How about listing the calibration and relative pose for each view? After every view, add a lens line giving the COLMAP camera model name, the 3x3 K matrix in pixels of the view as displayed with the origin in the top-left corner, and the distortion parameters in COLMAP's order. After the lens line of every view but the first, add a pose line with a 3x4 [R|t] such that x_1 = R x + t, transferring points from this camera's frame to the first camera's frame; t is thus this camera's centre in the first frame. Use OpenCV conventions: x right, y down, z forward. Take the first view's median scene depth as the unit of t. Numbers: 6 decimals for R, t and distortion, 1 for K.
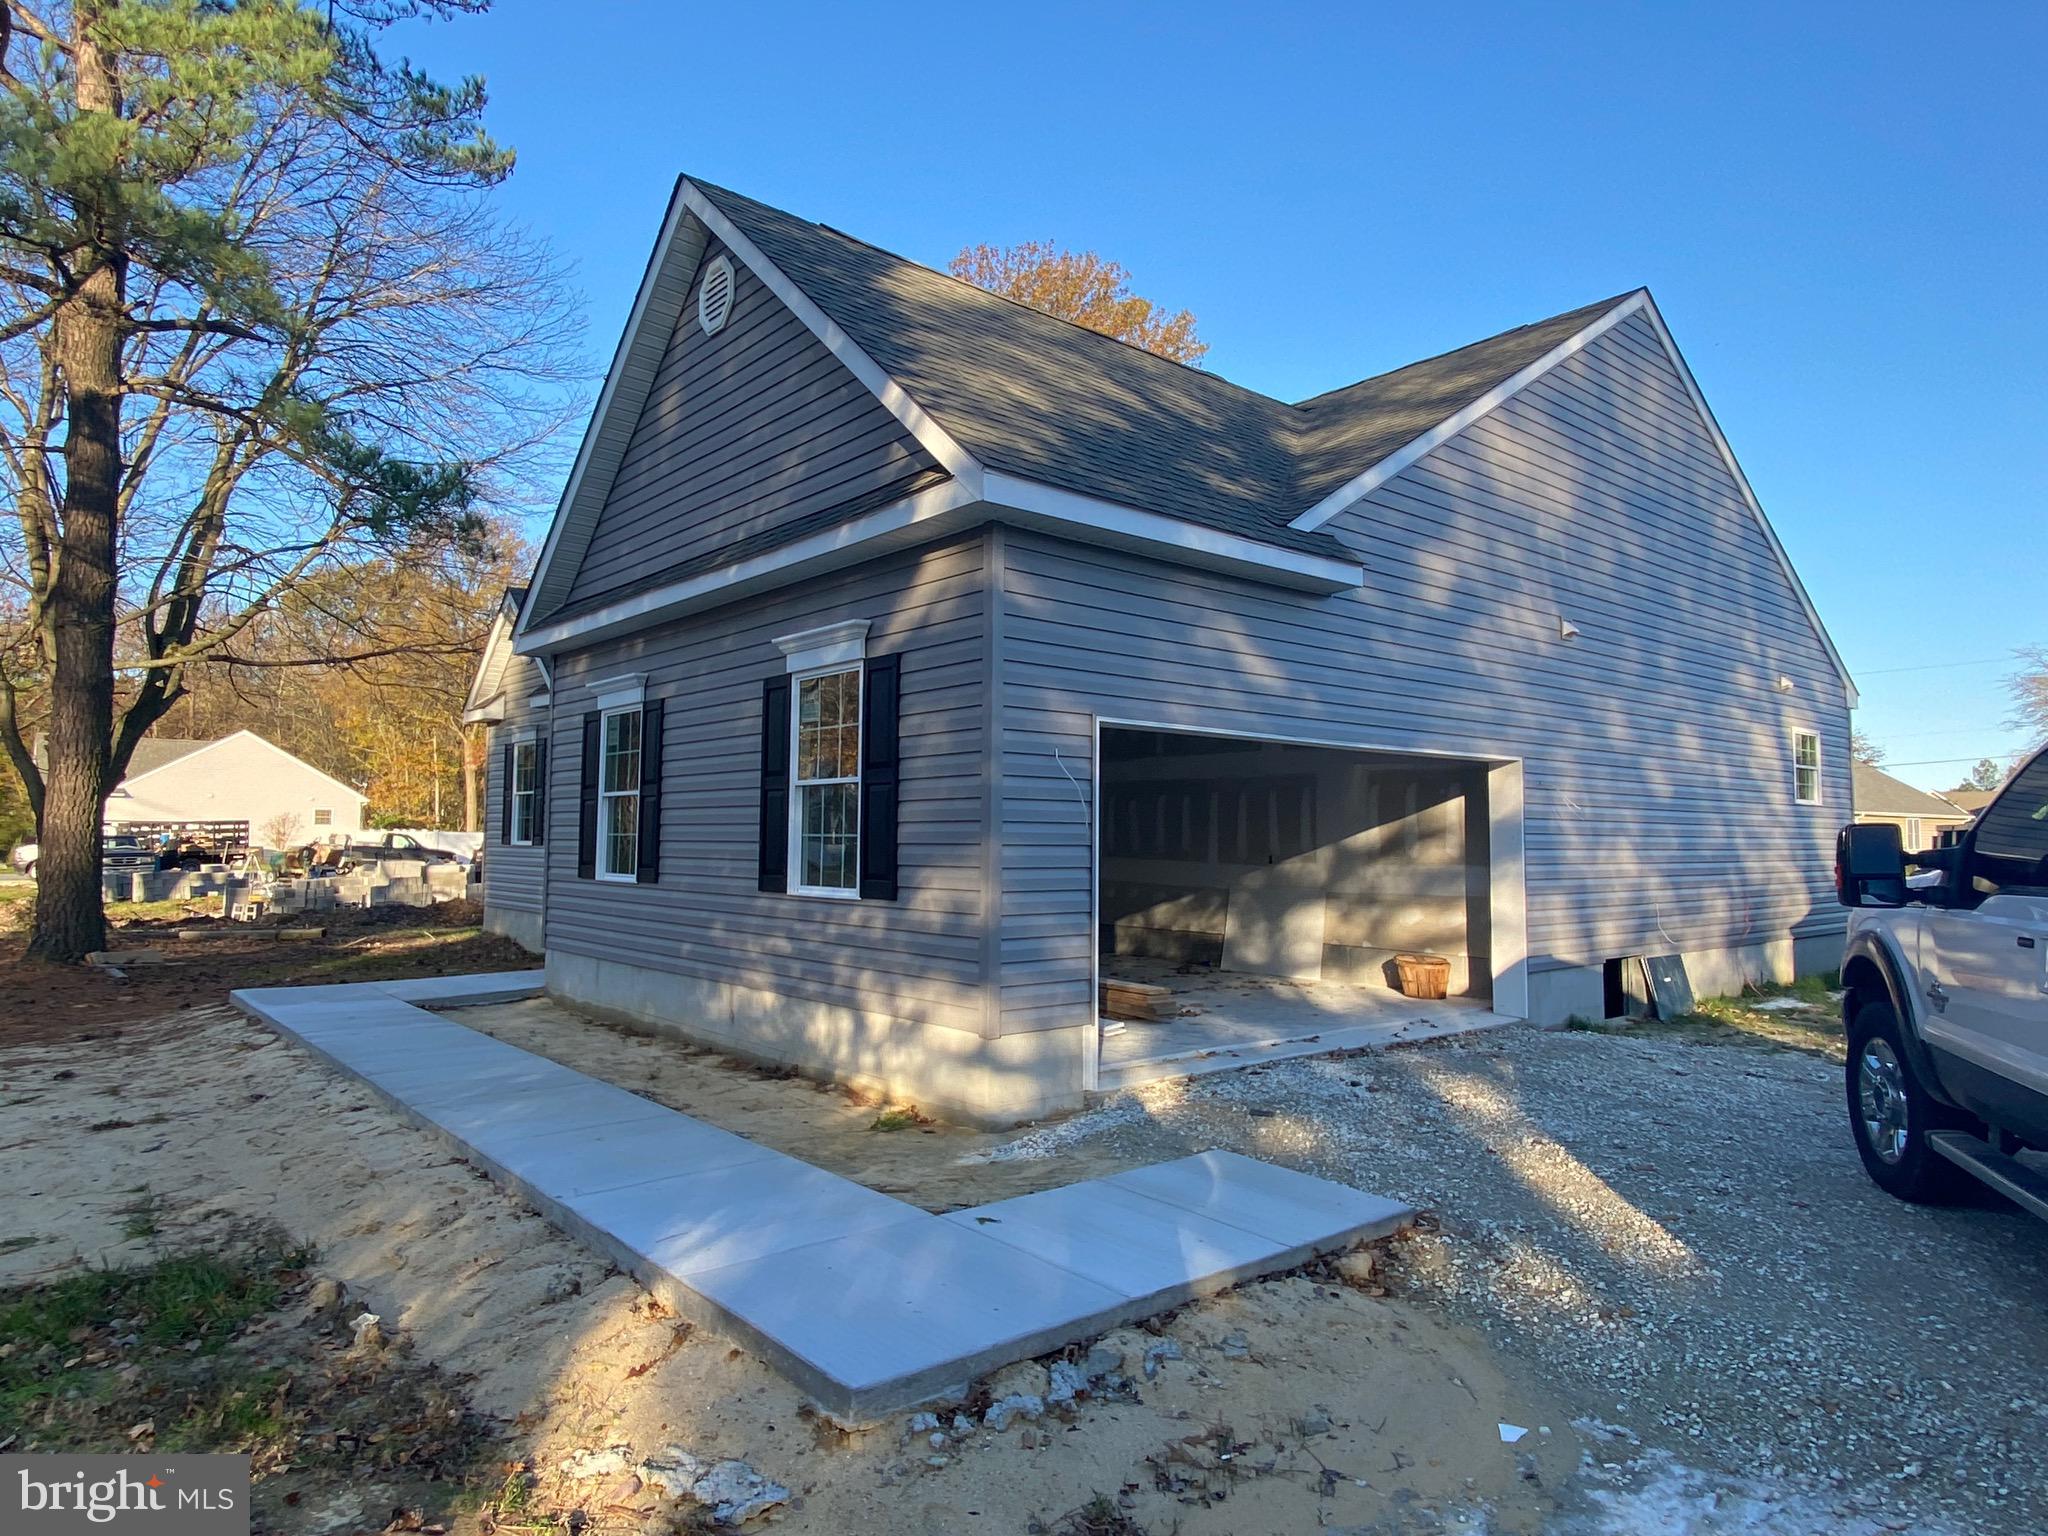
lens RADIAL K [[1251.1, 0, 1024.0], [0, 1251.1, 768.0], [0, 0, 1]] dist [0.001621, -0.000210]
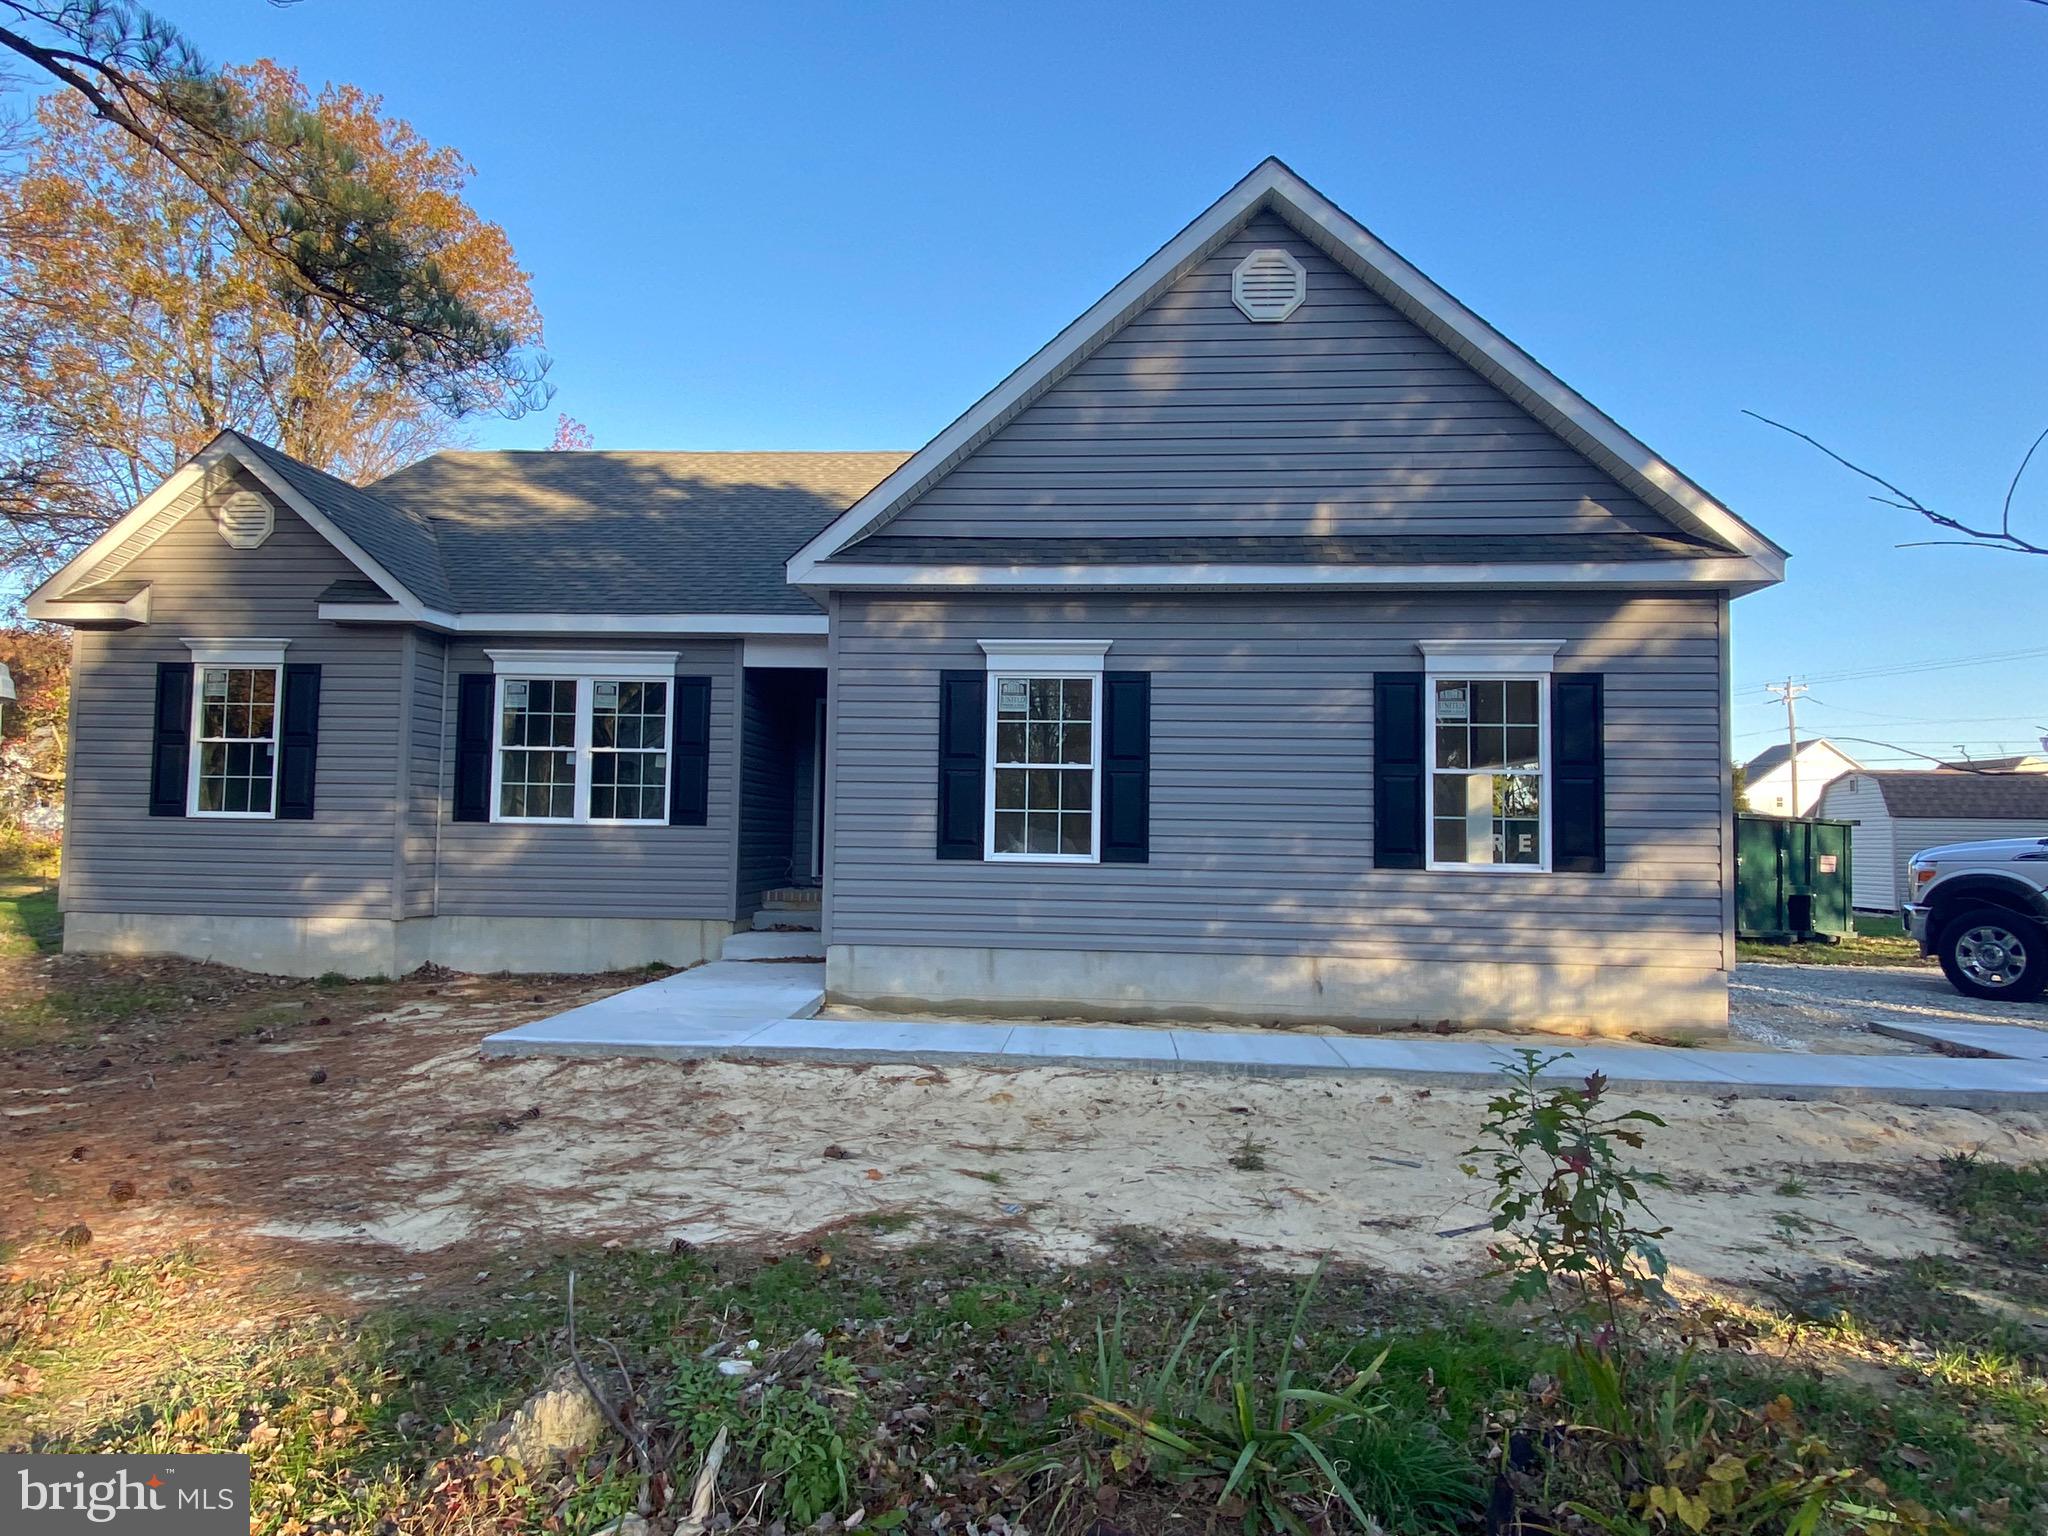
lens RADIAL K [[1251.1, 0, 1024.0], [0, 1251.1, 768.0], [0, 0, 1]] dist [0.001621, -0.000210]
pose [[0.725060, 0.029096, 0.688071, -1.293189], [-0.049967, 0.998696, 0.010422, 0.016908], [-0.686871, -0.041938, 0.725569, 0.460885]]
